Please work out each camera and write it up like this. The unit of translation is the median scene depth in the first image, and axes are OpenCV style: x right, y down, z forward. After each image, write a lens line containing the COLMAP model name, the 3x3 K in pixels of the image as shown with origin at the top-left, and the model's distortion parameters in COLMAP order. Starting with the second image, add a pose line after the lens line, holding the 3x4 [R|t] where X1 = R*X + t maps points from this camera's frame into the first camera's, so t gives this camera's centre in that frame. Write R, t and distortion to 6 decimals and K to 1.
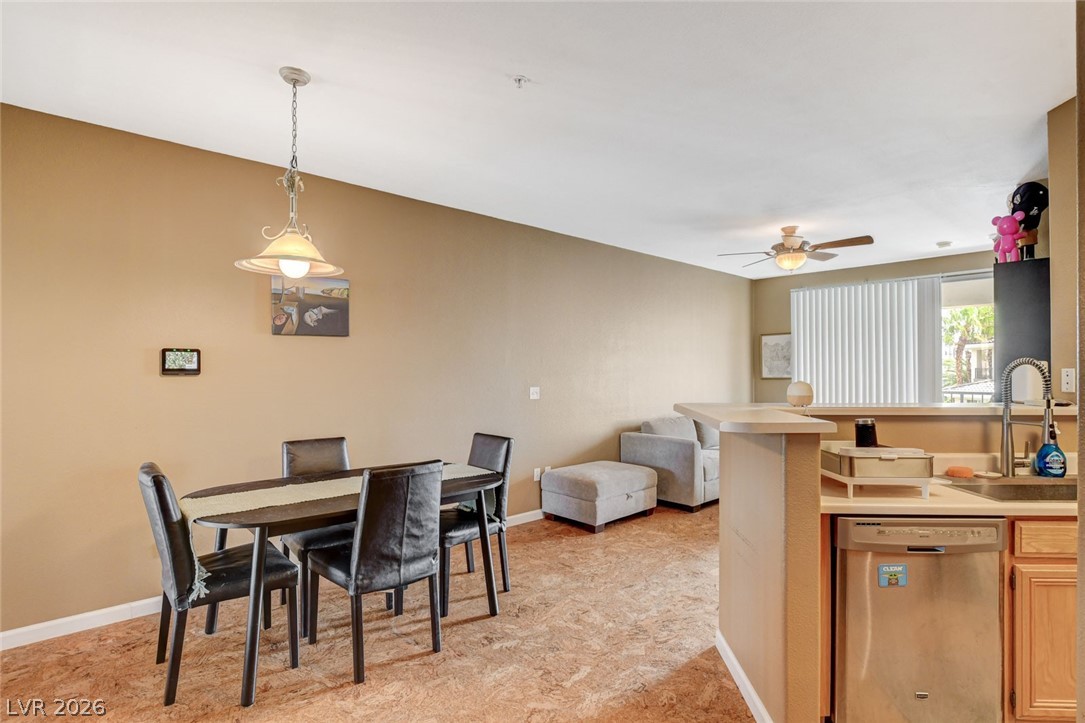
lens RADIAL K [[535.8, 0, 544.1], [0, 535.8, 367.9], [0, 0, 1]] dist [-0.011613, 0.000230]
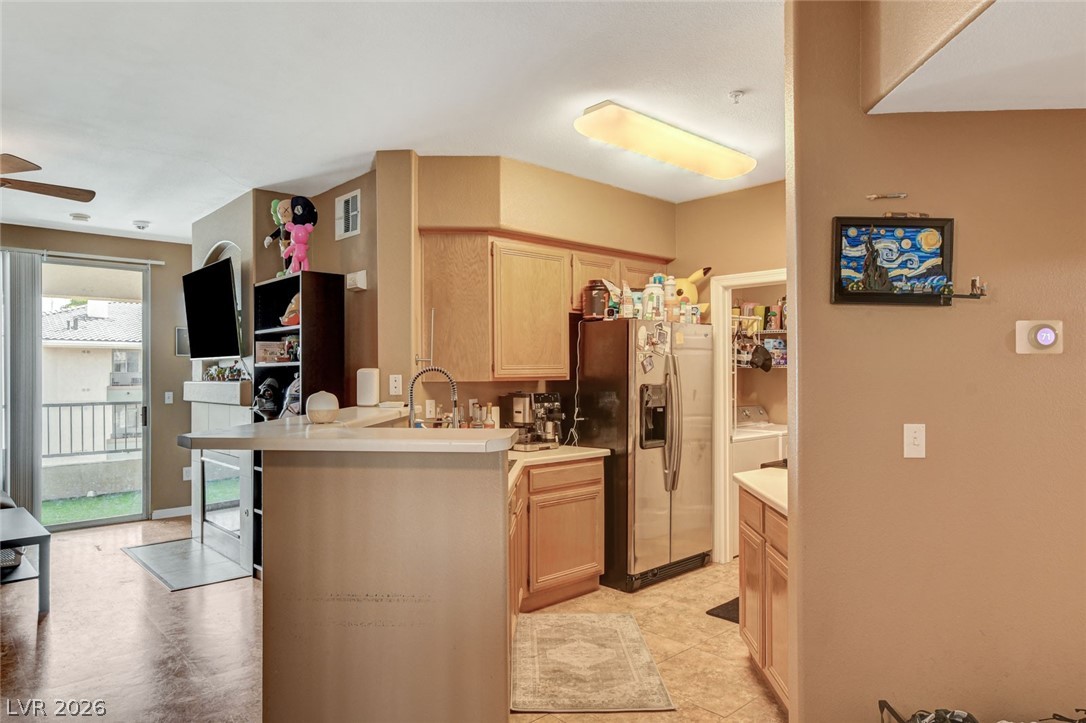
lens RADIAL K [[675.8, 0, 541.8], [0, 675.8, 367.7], [0, 0, 1]] dist [0.001334, 0.001706]
pose [[-0.002220, 0.008389, 0.999962, -0.449991], [-0.000262, 0.999965, -0.008390, -0.002054], [-0.999998, -0.000281, -0.002218, 0.578516]]
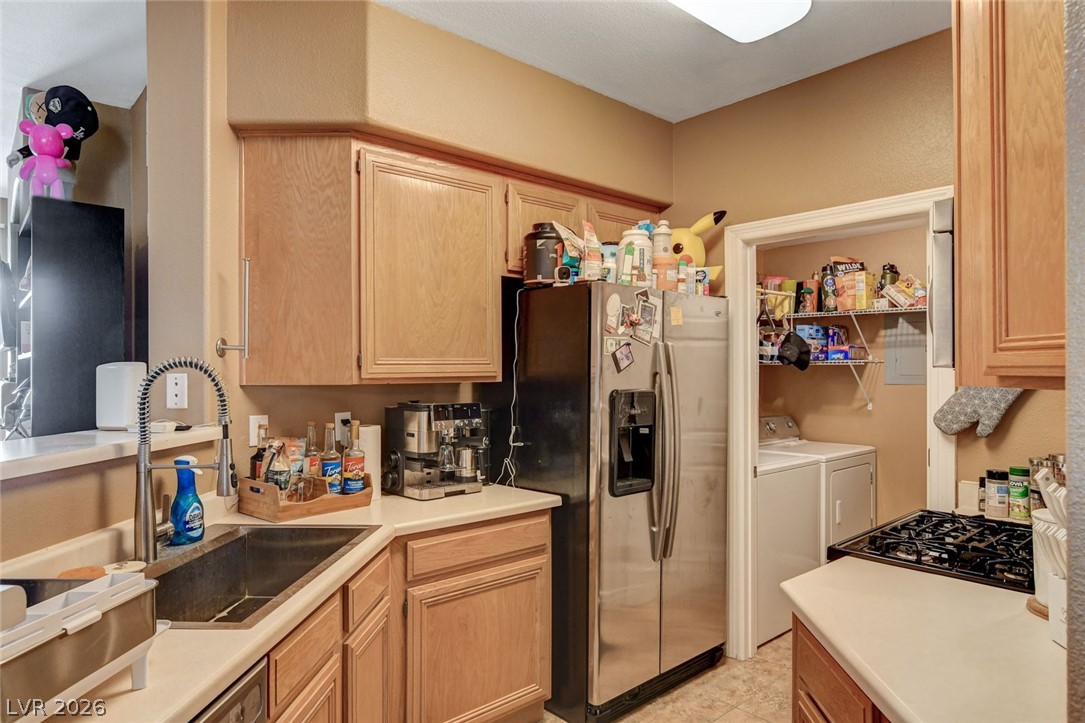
lens RADIAL K [[657.4, 0, 541.1], [0, 657.4, 367.4], [0, 0, 1]] dist [-0.004442, 0.004588]
pose [[0.012889, 0.006023, 0.999899, 0.129618], [-0.003112, 0.999977, -0.005983, -0.002870], [-0.999912, -0.003035, 0.012908, 0.446007]]
